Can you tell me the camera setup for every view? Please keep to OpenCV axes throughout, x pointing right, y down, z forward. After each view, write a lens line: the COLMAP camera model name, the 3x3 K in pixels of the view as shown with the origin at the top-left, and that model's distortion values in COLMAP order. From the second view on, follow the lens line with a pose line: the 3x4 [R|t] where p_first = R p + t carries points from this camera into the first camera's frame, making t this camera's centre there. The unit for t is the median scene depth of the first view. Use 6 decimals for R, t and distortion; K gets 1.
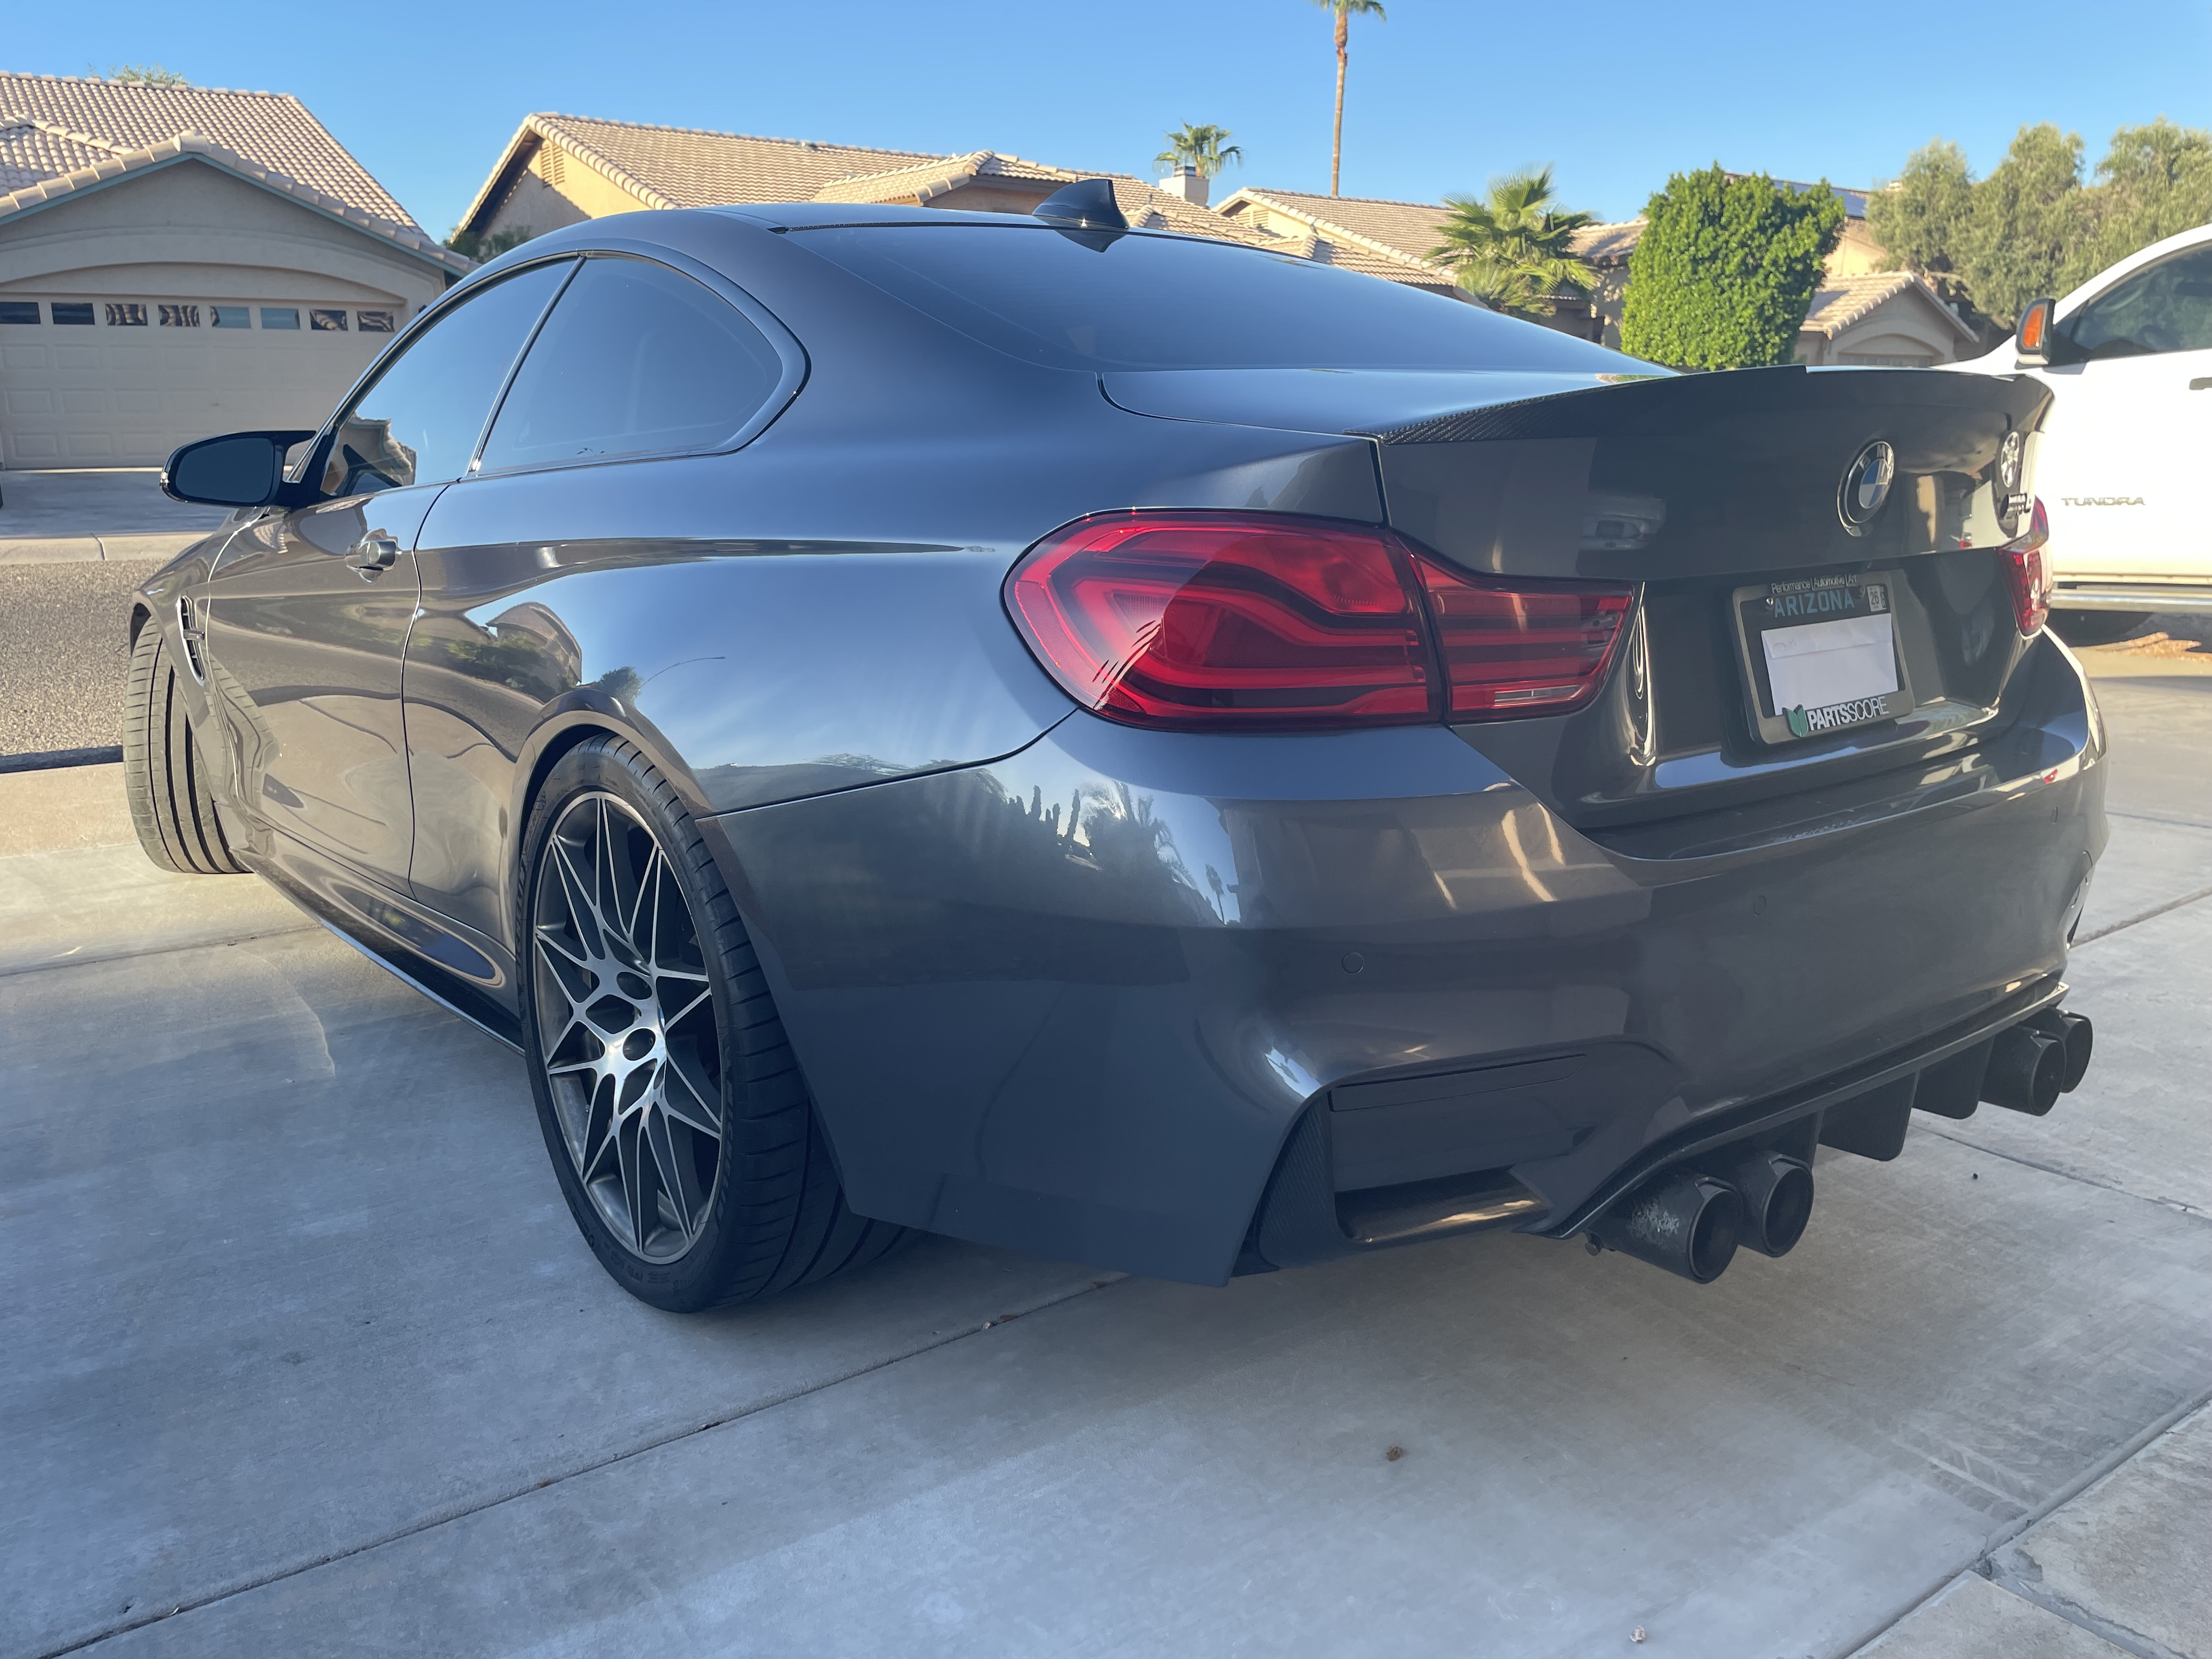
lens RADIAL K [[1680.3, 0, 1107.7], [0, 1680.3, 811.4], [0, 0, 1]] dist [0.090124, -0.116934]
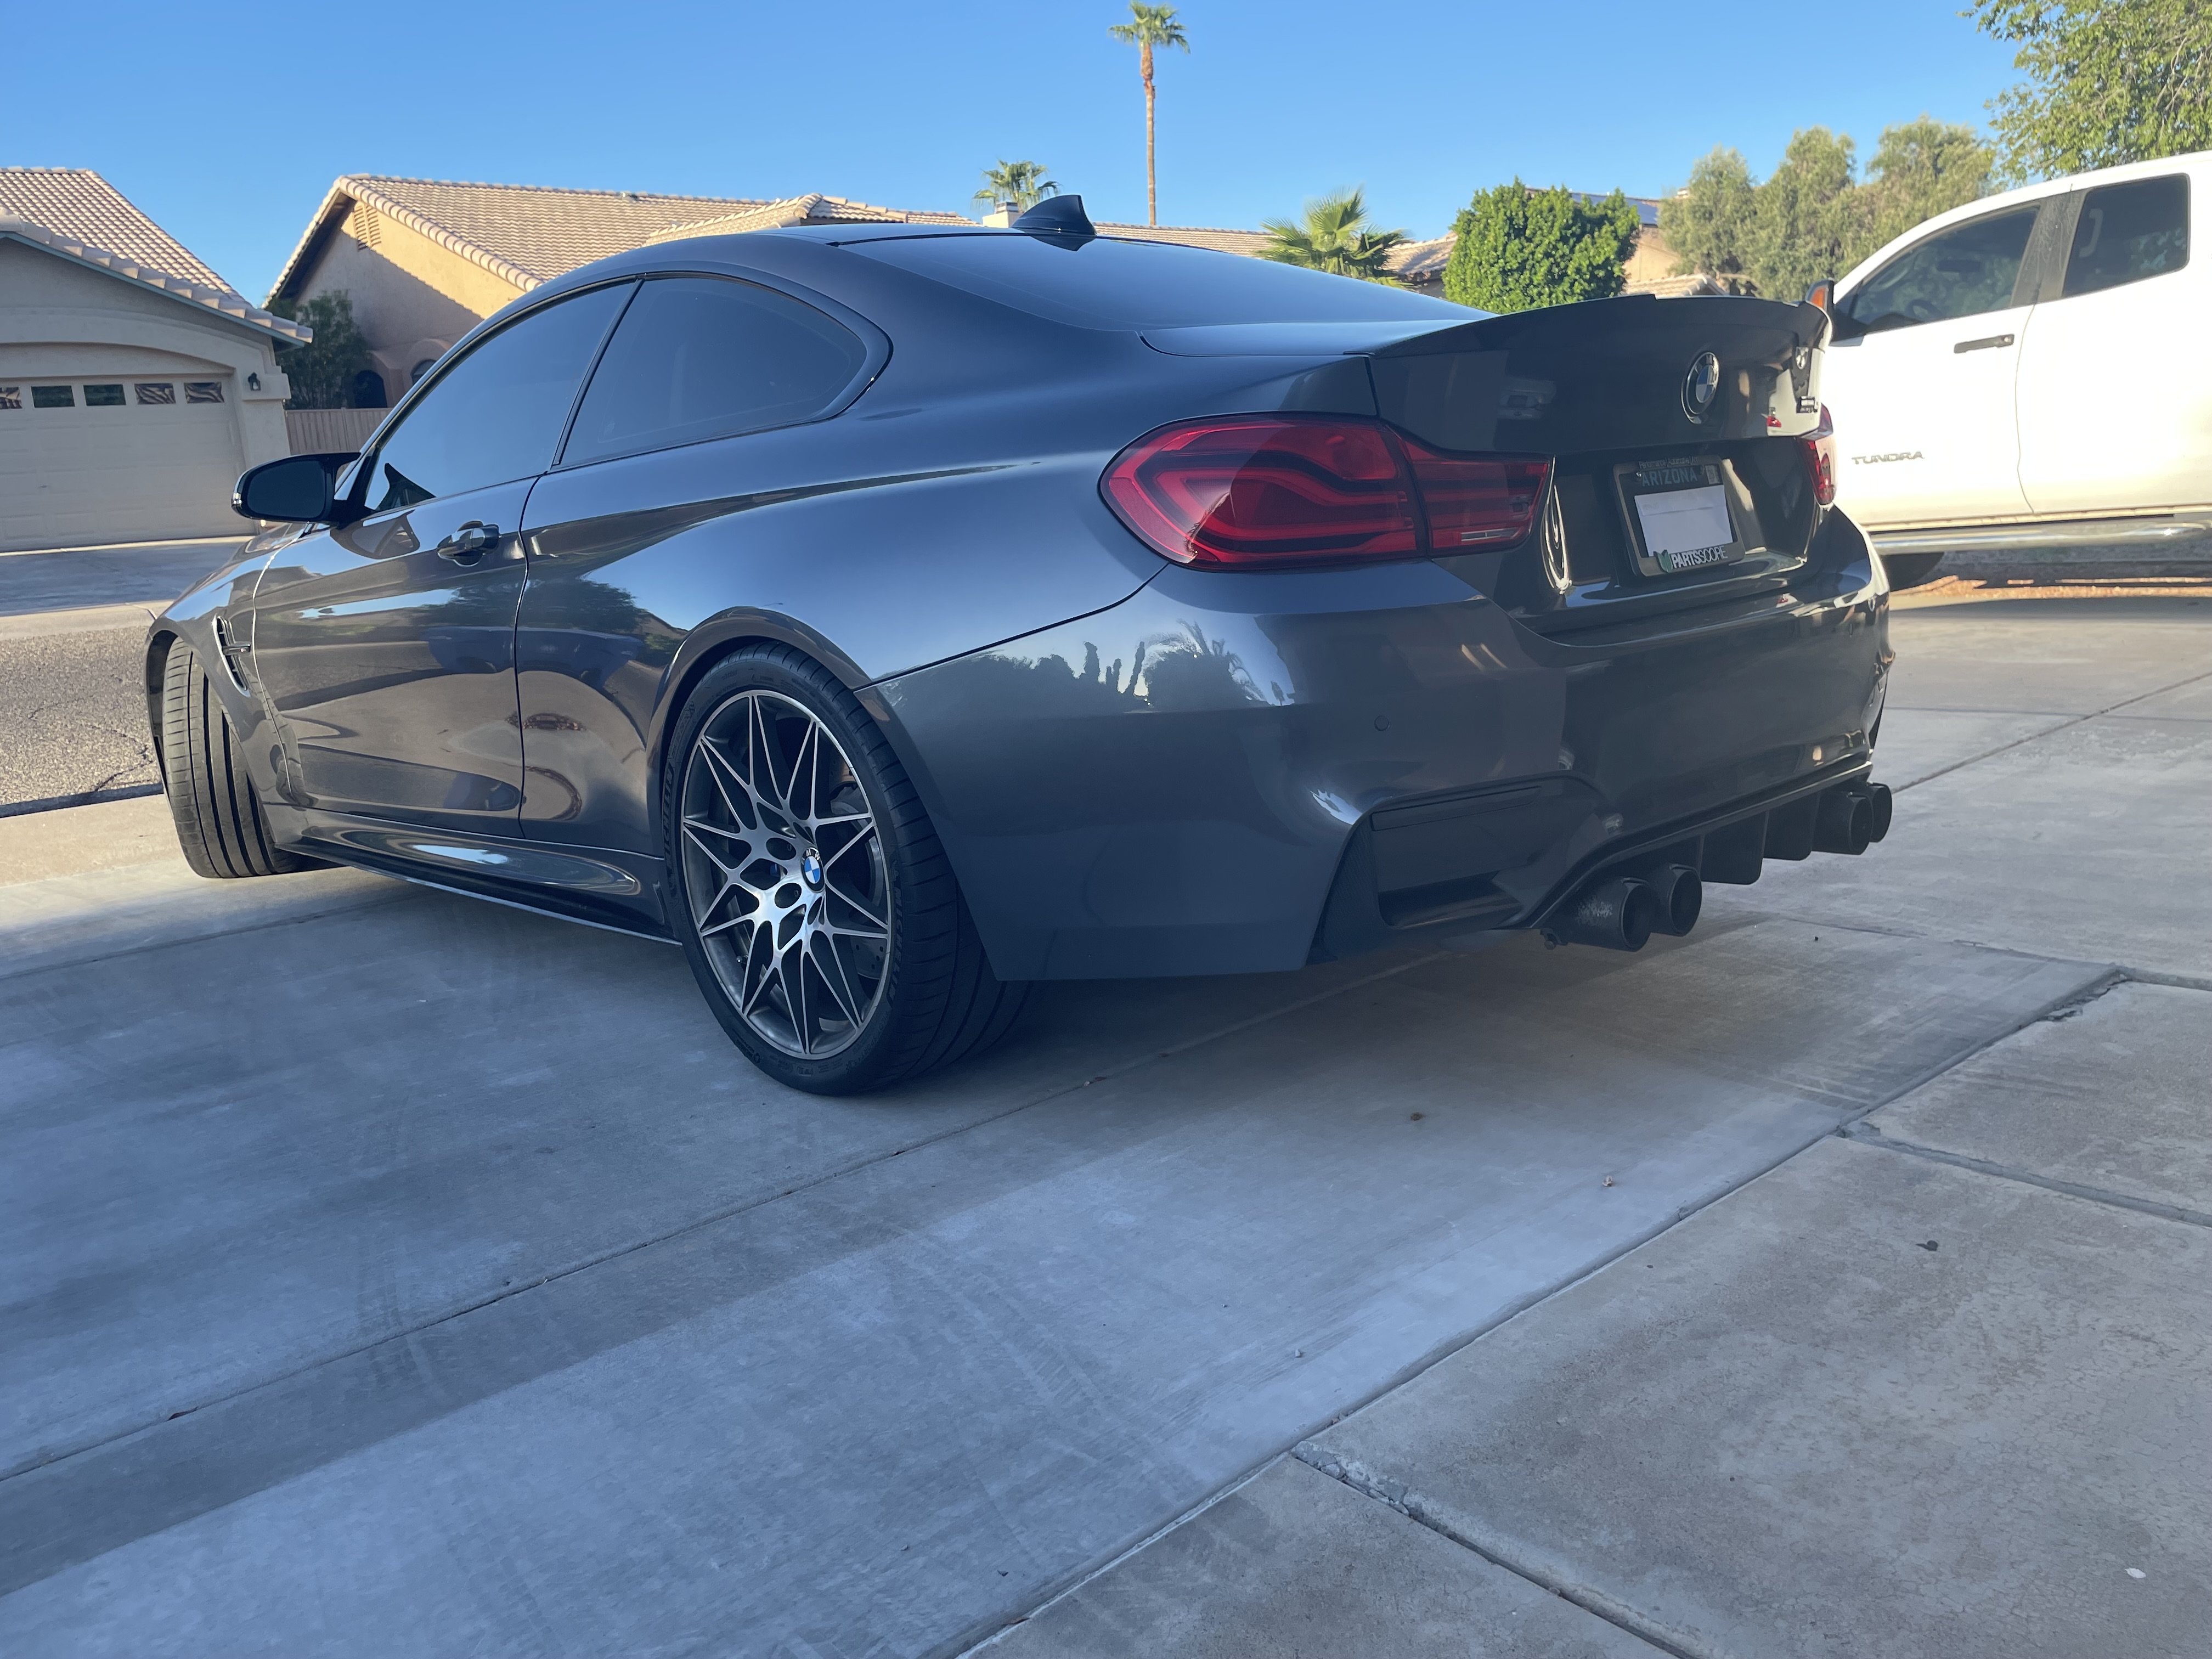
lens RADIAL K [[1685.0, 0, 1113.3], [0, 1685.0, 838.6], [0, 0, 1]] dist [0.089217, -0.116931]
pose [[0.993508, -0.074578, 0.085903, -0.142434], [0.075070, 0.997175, -0.002505, 0.117554], [-0.085474, 0.008937, 0.996300, -0.272565]]
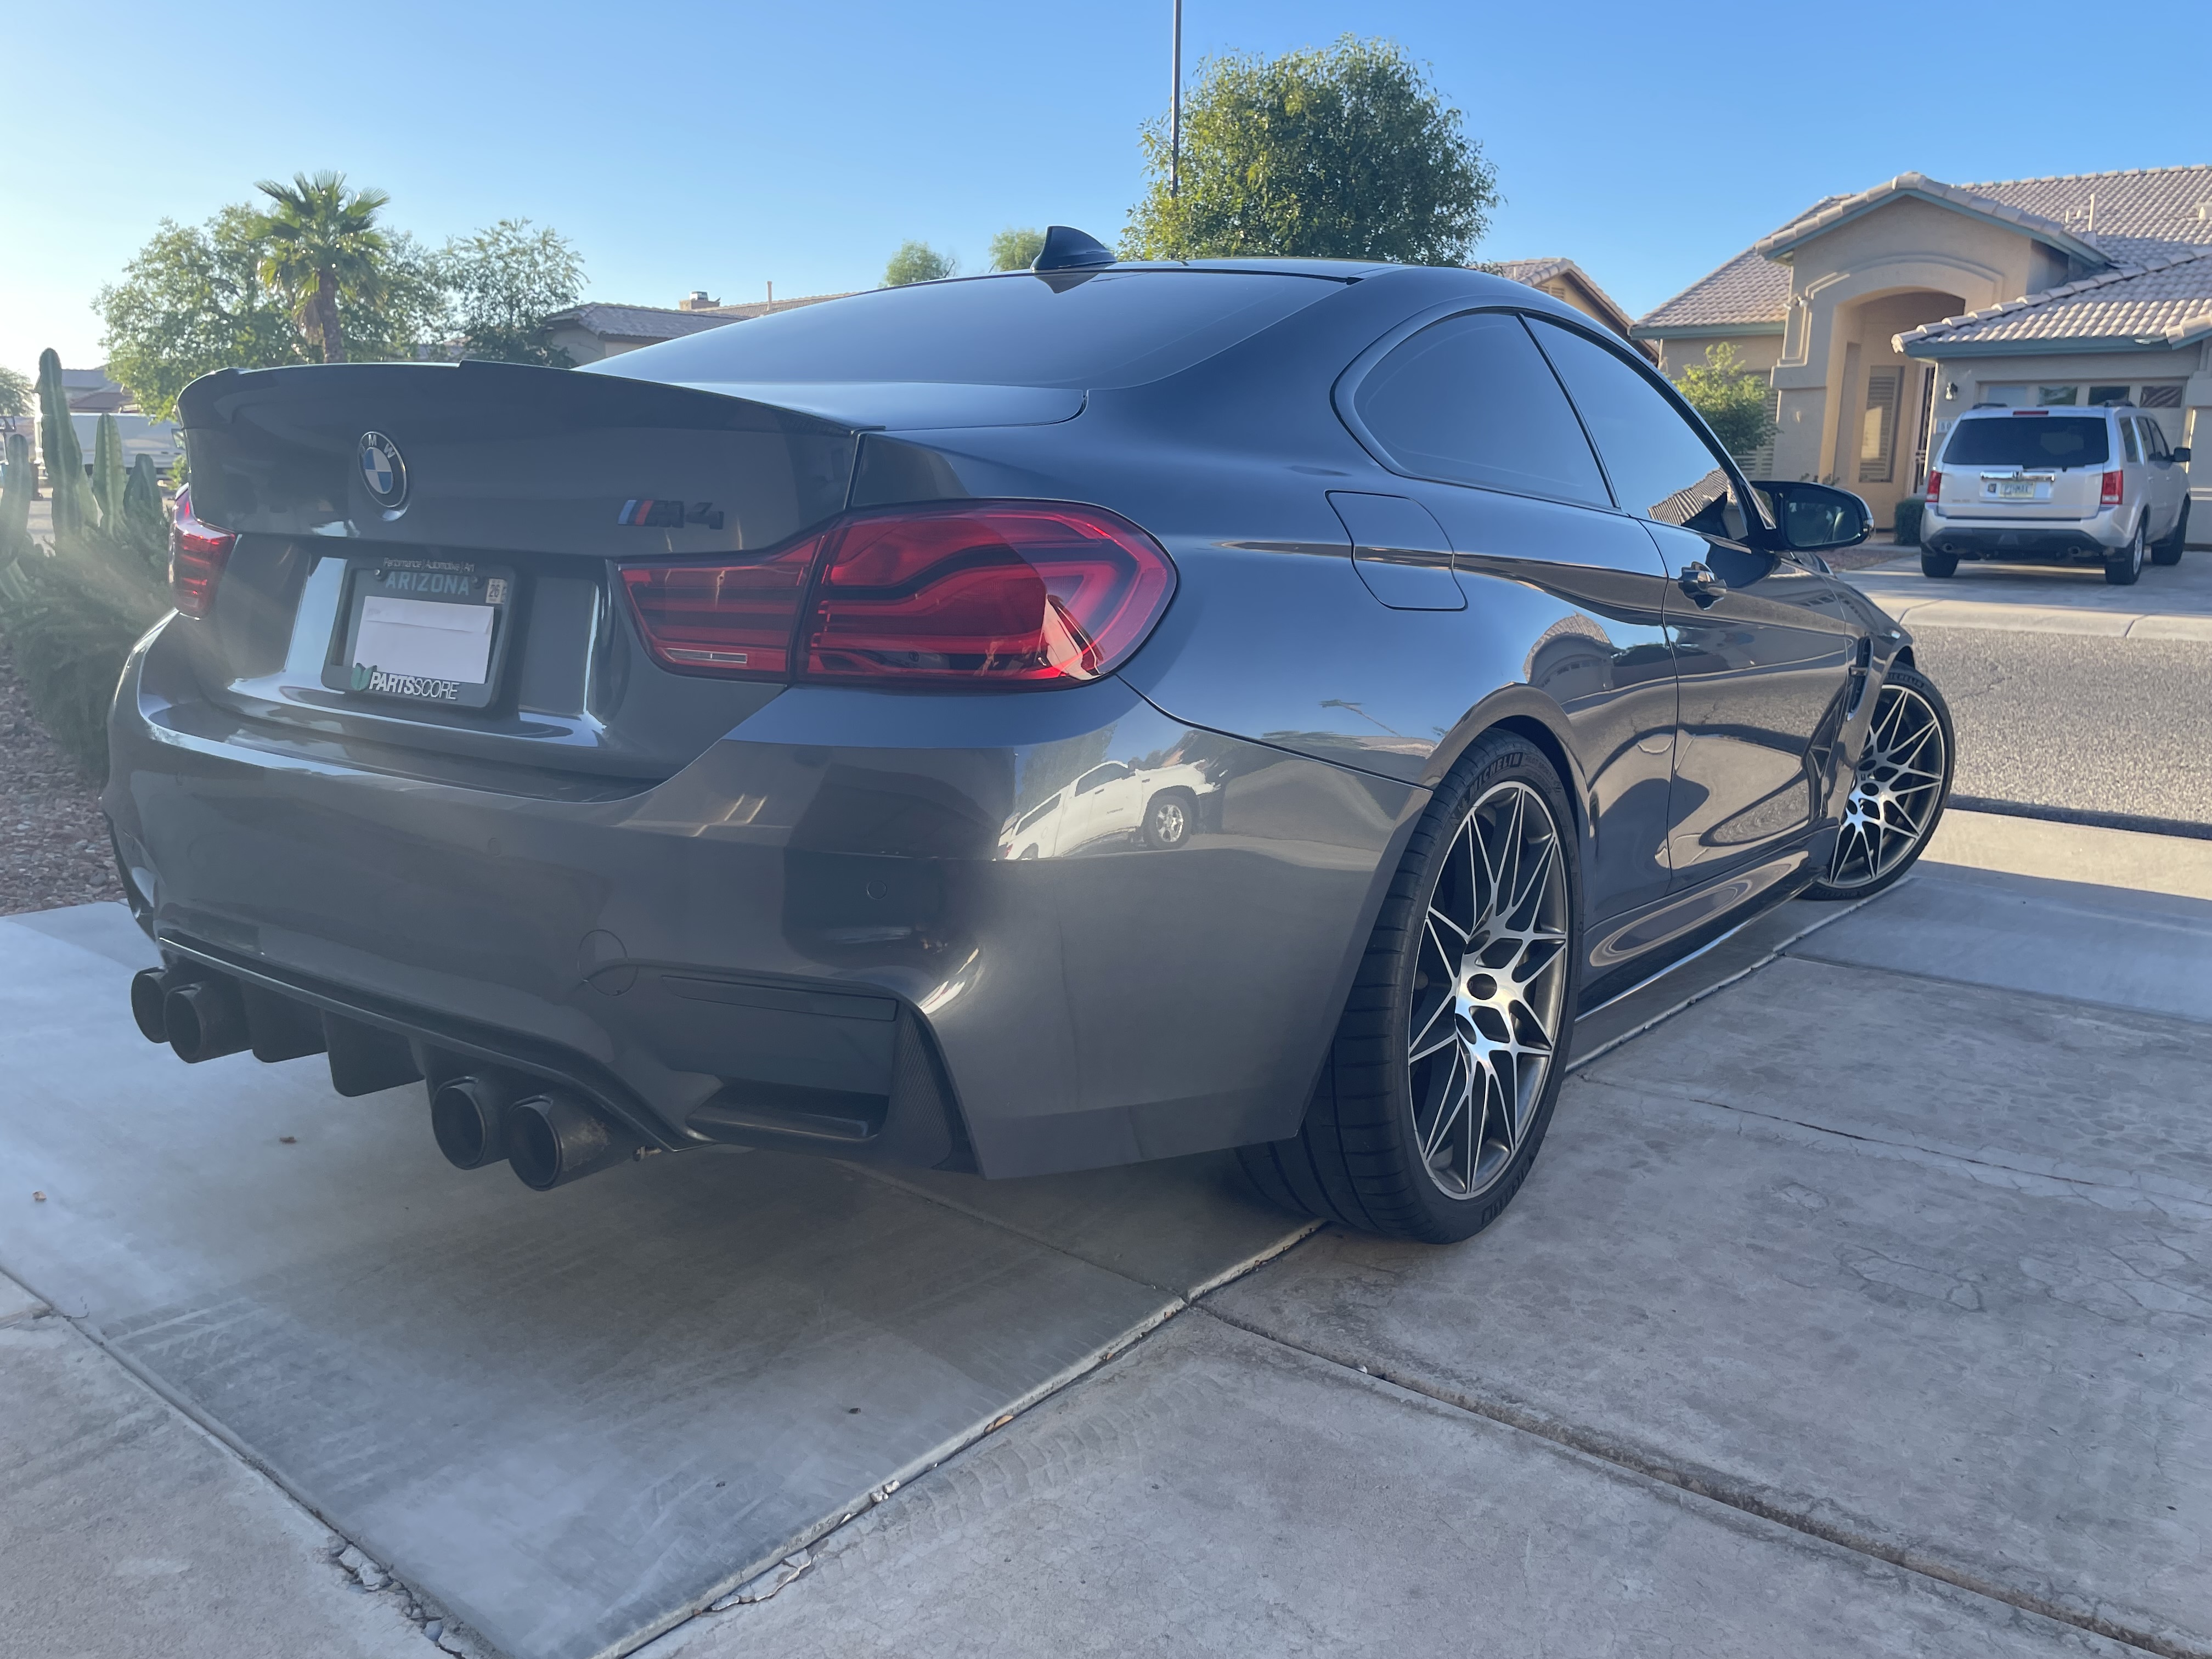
lens RADIAL K [[1680.3, 0, 1107.7], [0, 1680.3, 811.4], [0, 0, 1]] dist [0.090124, -0.116934]
pose [[0.284581, 0.183334, -0.940958, 1.387741], [-0.235614, 0.964812, 0.116724, -0.183897], [0.929247, 0.188486, 0.317763, 0.940712]]
